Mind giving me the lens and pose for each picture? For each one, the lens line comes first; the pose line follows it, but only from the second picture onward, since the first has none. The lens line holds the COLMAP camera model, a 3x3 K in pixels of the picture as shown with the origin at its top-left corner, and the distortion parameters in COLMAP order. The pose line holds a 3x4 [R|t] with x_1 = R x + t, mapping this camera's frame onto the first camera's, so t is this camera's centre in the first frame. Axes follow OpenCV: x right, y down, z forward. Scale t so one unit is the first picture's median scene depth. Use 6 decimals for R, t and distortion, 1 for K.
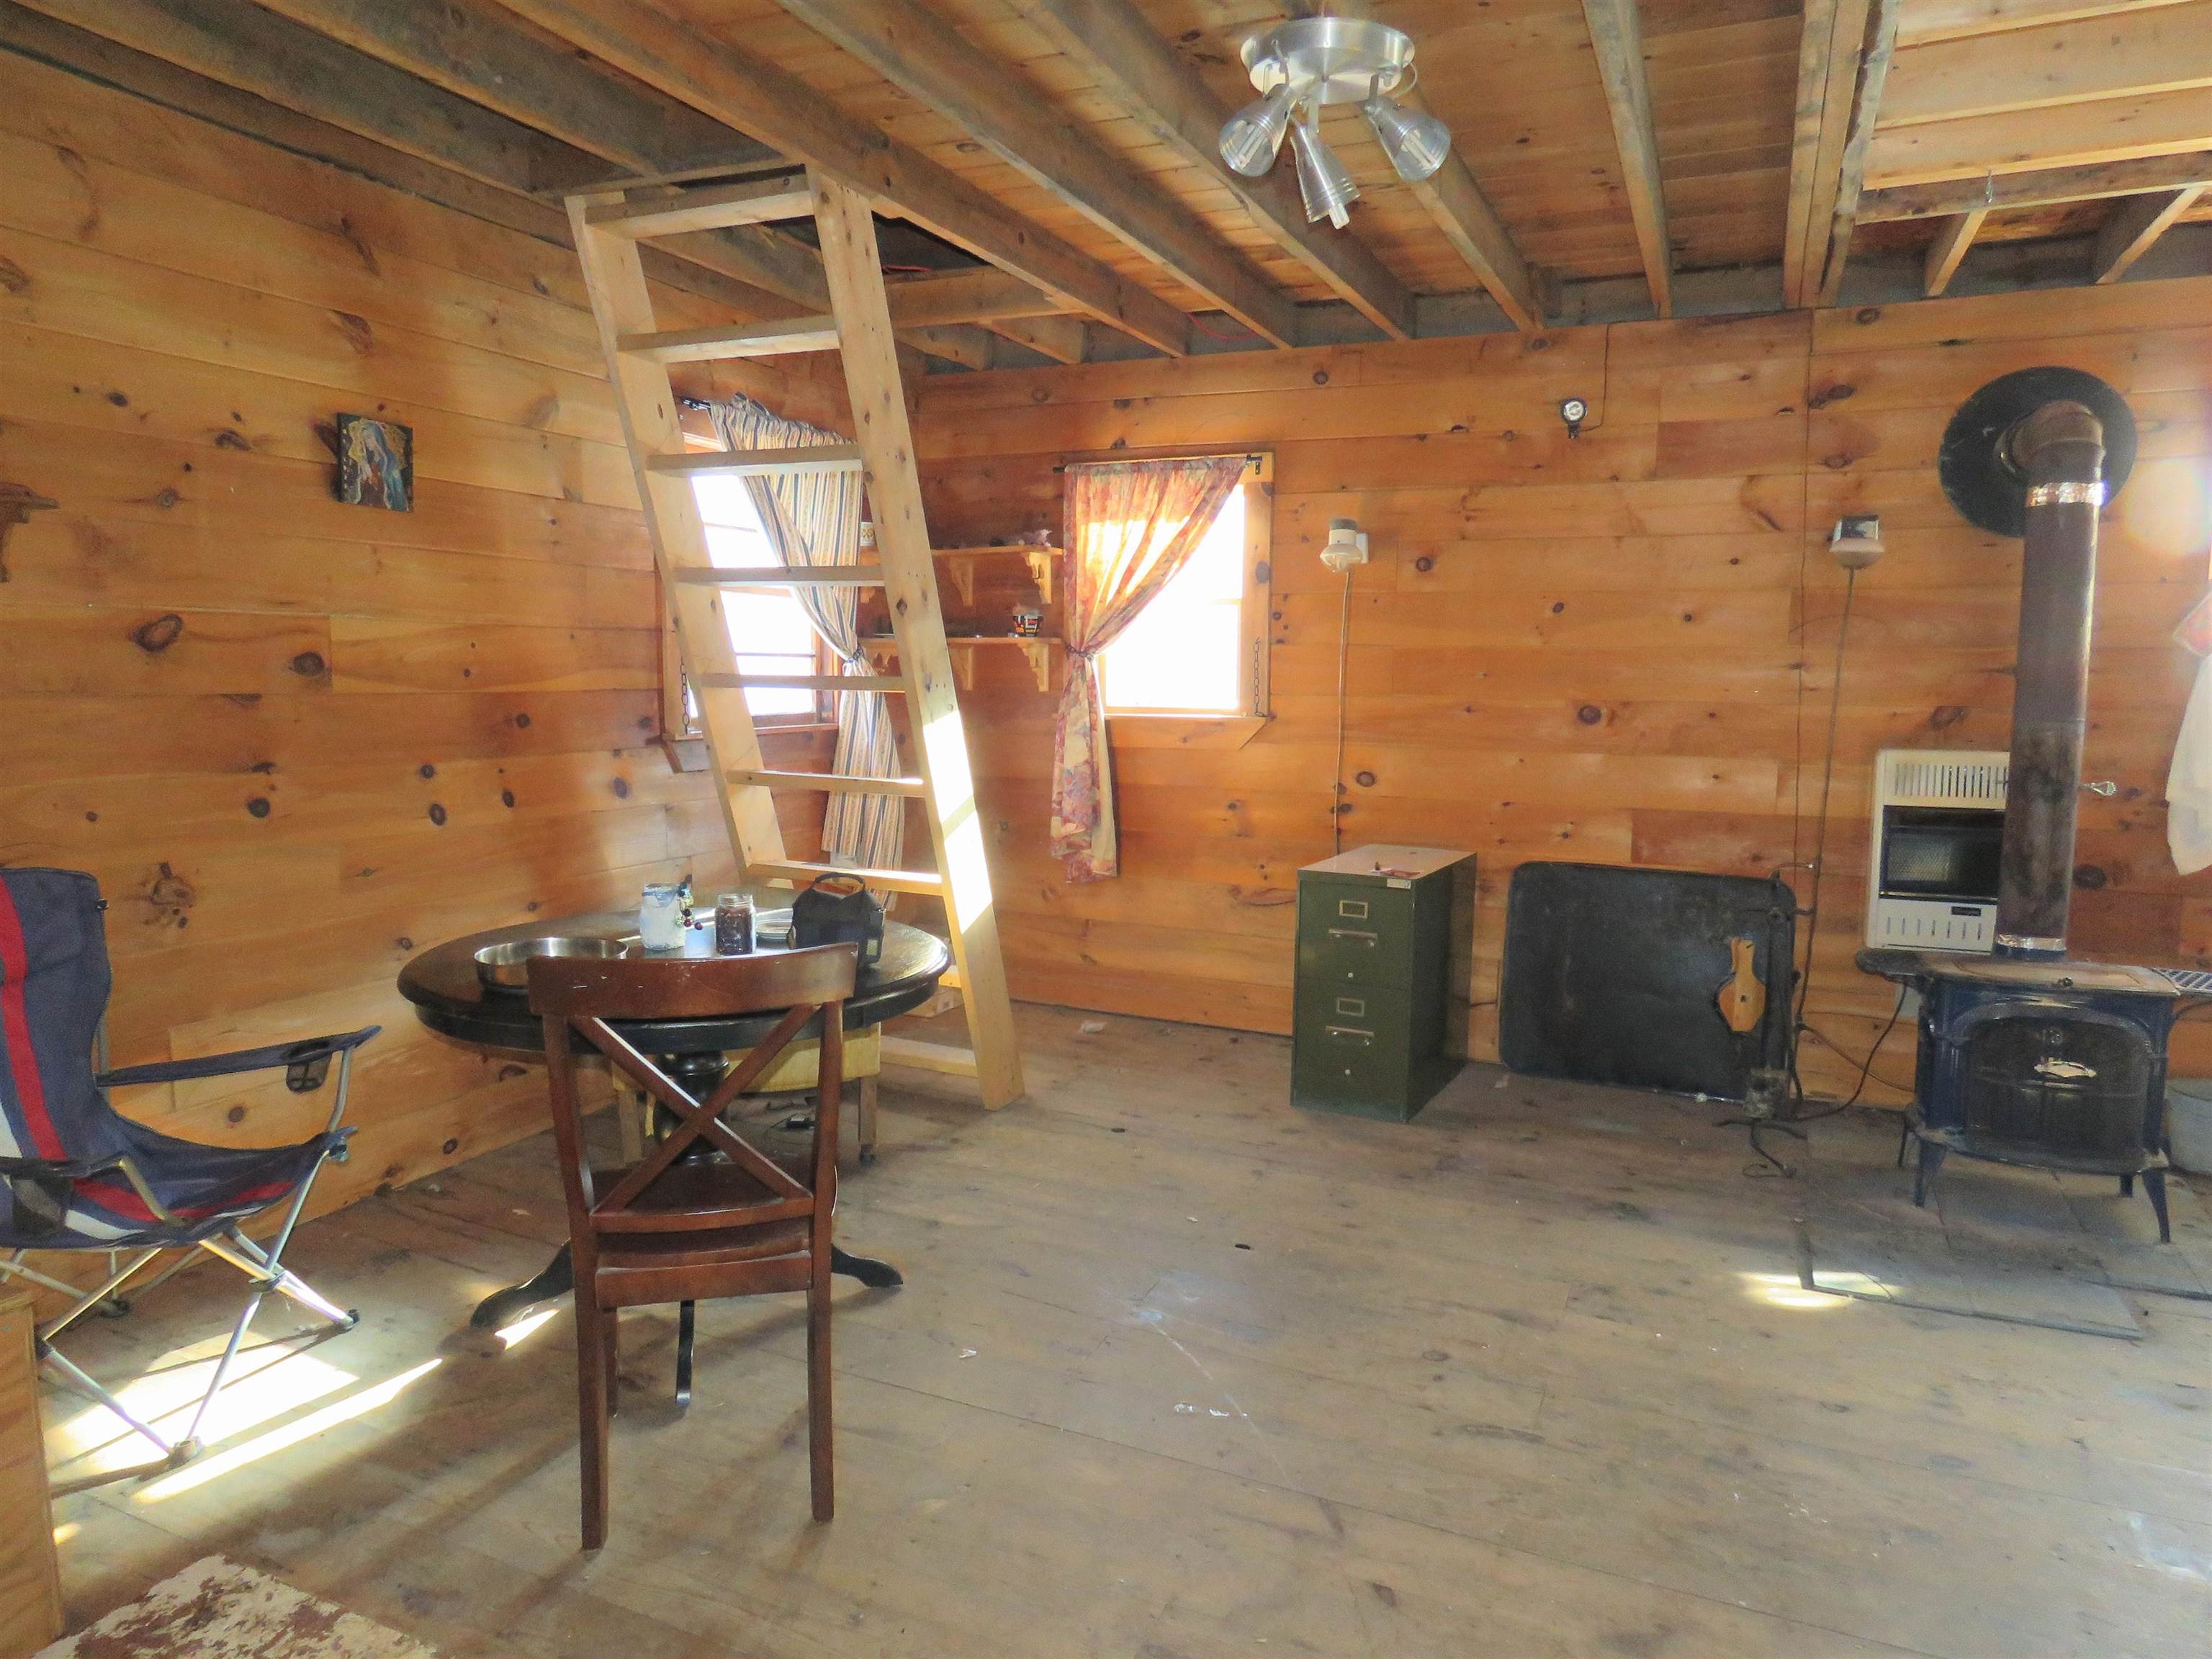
lens RADIAL K [[1414.6, 0, 1106.8], [0, 1414.6, 828.1], [0, 0, 1]] dist [-0.006974, 0.001025]
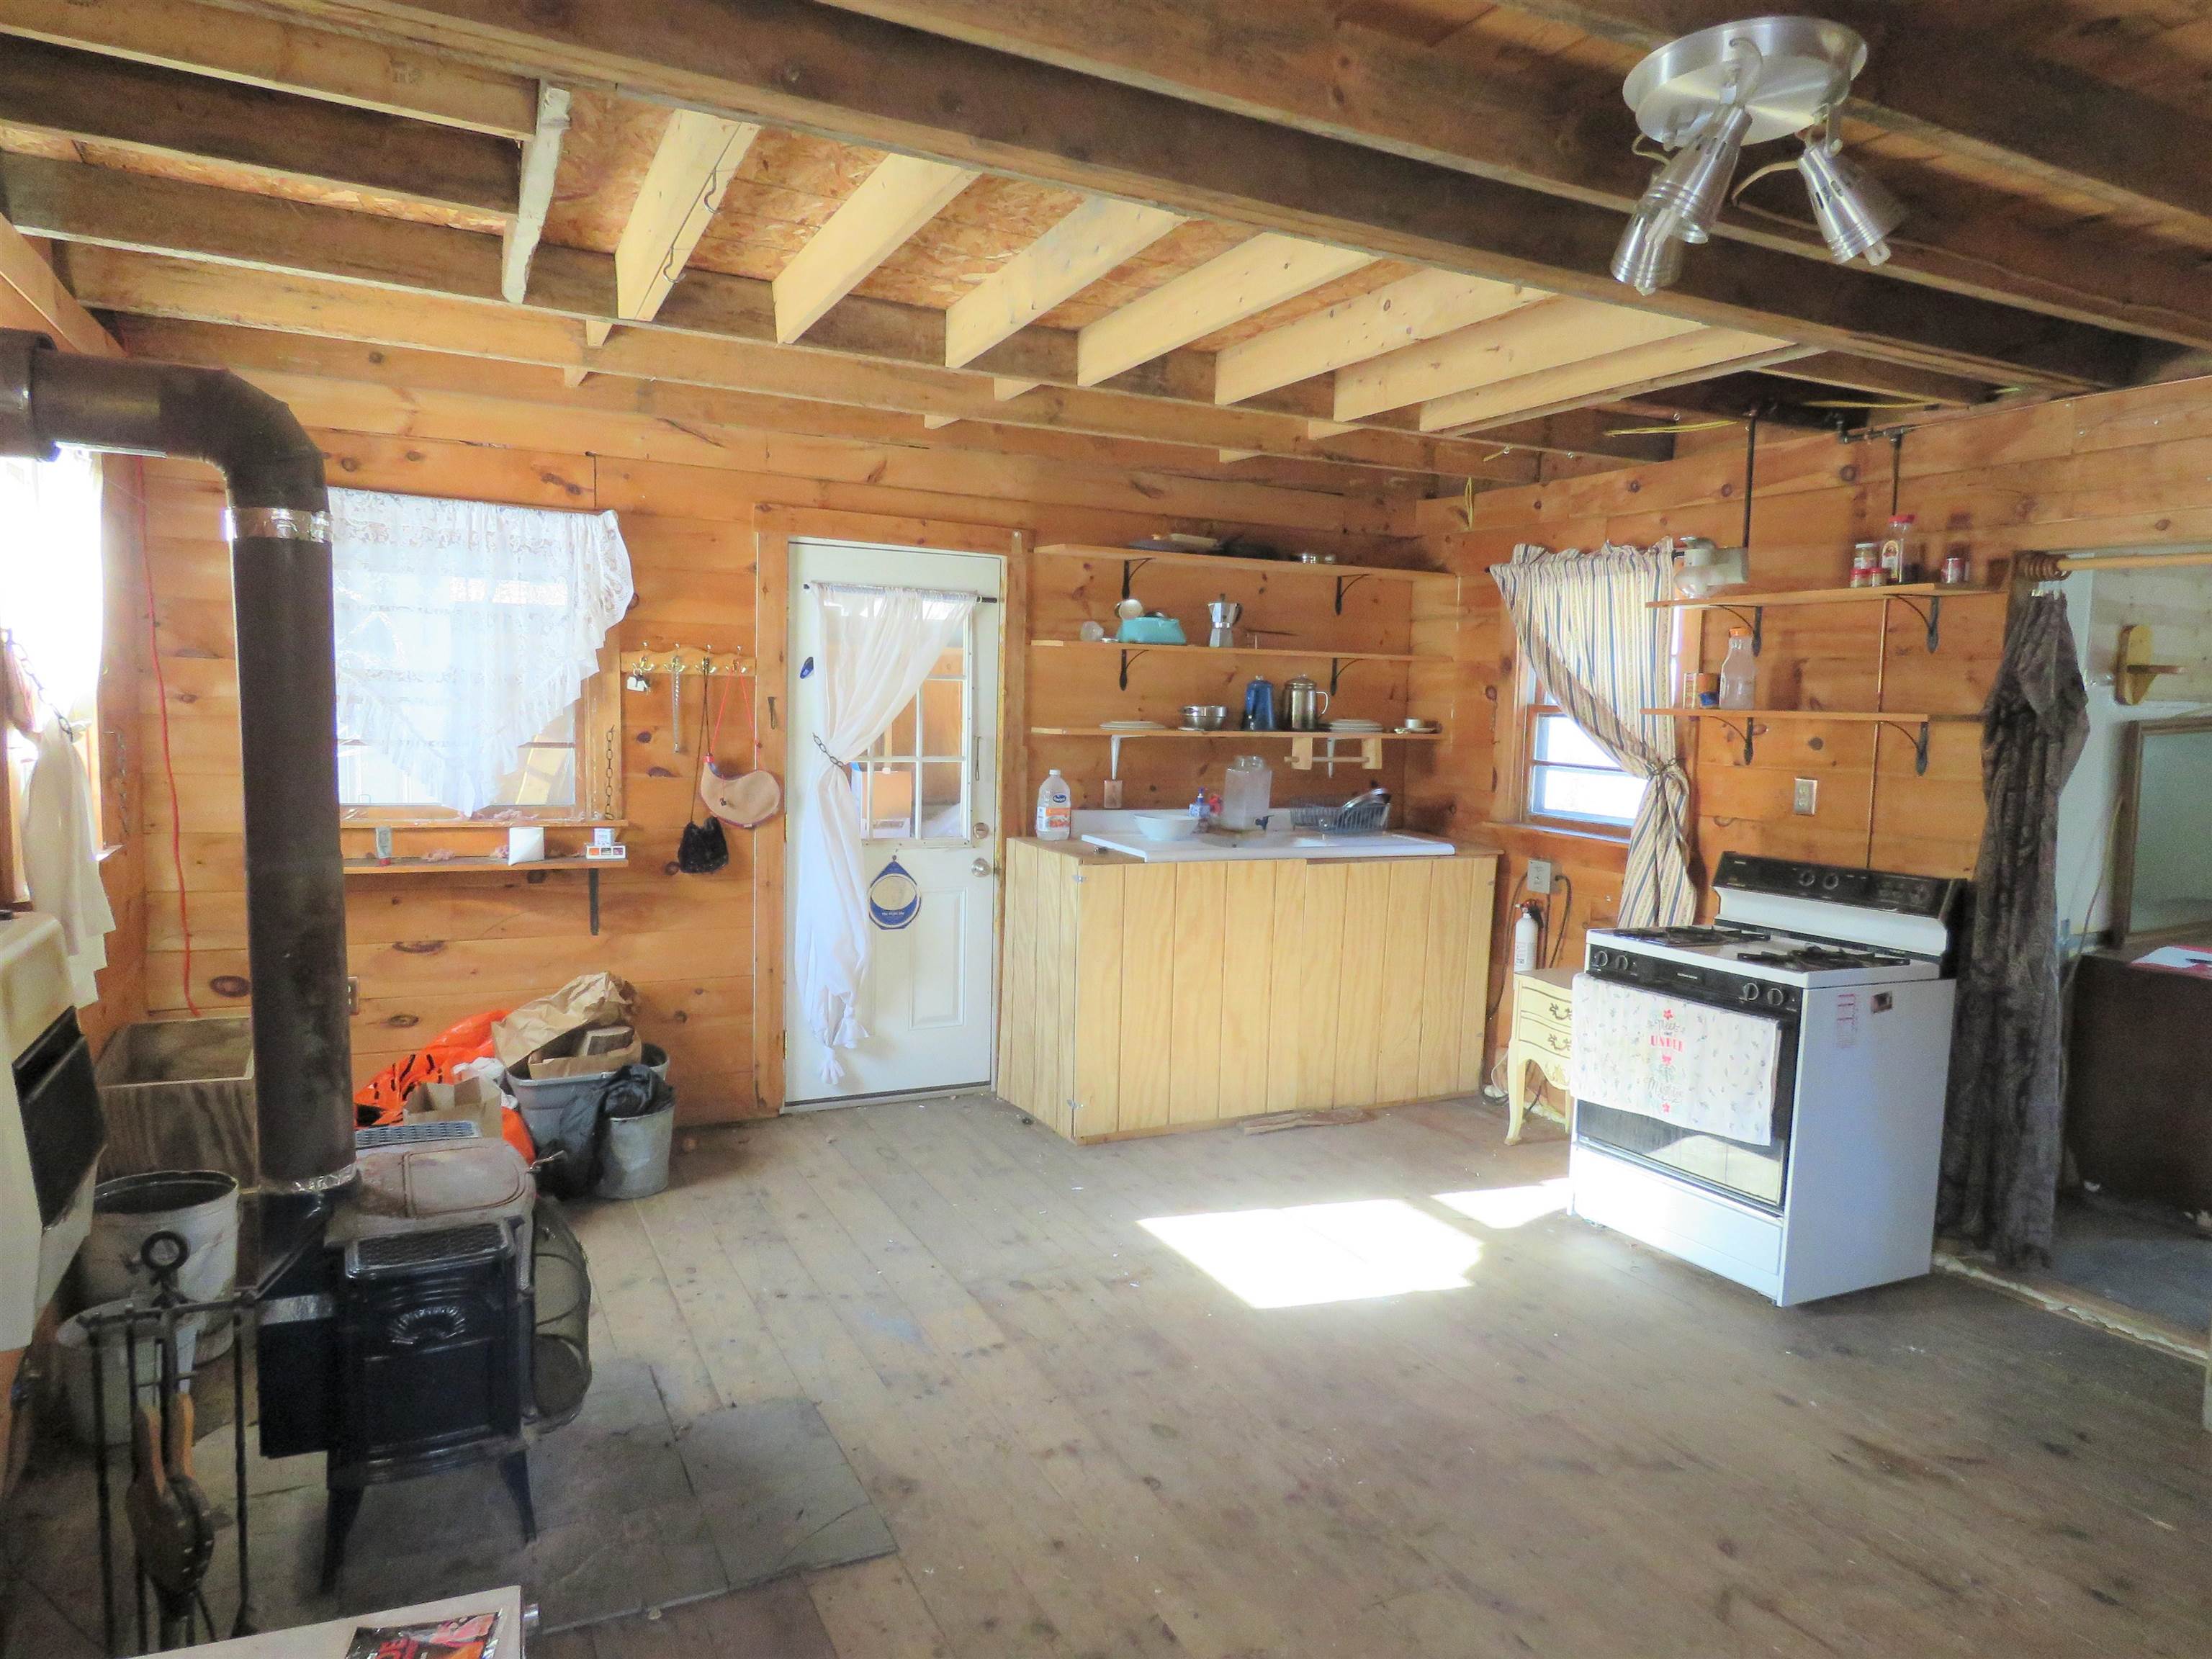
lens RADIAL K [[1414.6, 0, 1121.4], [0, 1414.6, 832.6], [0, 0, 1]] dist [-0.006974, 0.001025]
pose [[-0.777320, -0.085179, 0.623312, -0.072762], [0.036670, 0.982972, 0.180059, -0.210245], [-0.628036, 0.162820, -0.760960, 1.351479]]
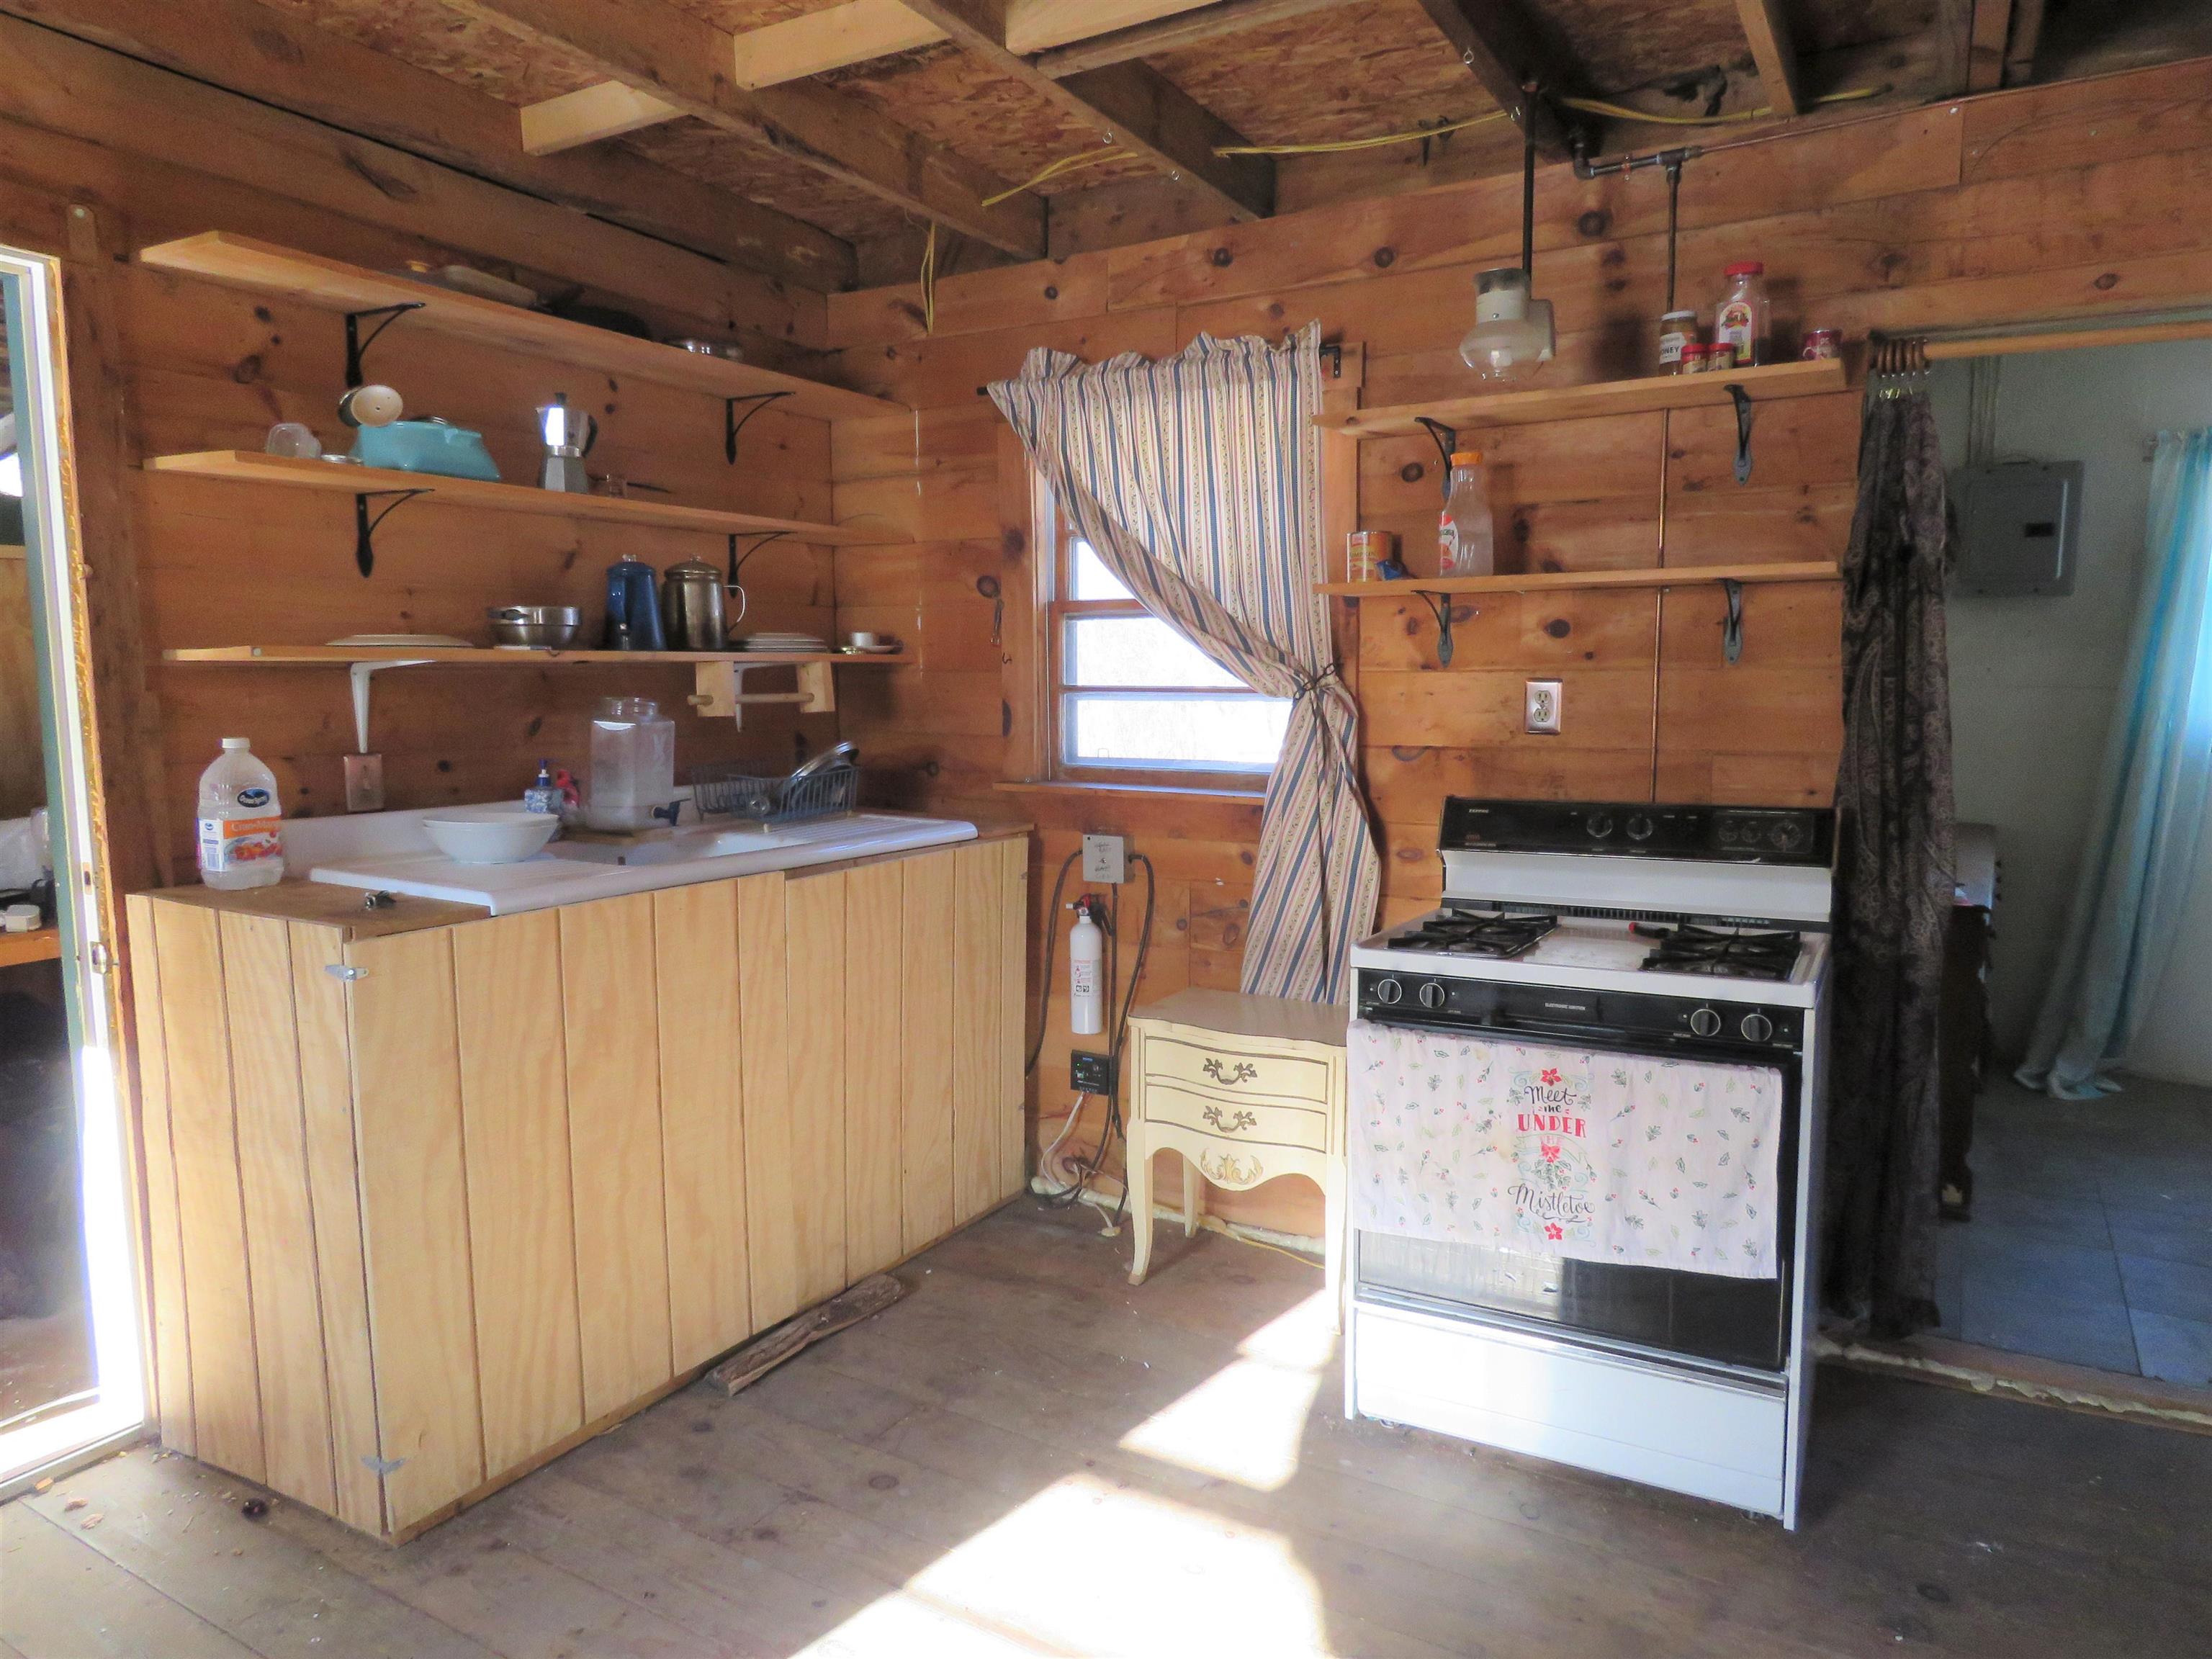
lens RADIAL K [[1414.6, 0, 1105.8], [0, 1414.6, 831.8], [0, 0, 1]] dist [-0.006974, 0.001025]
pose [[-0.993785, -0.009385, 0.110917, 0.428938], [0.014683, 0.976682, 0.214188, -0.103365], [-0.110340, 0.214485, -0.970475, 0.872060]]
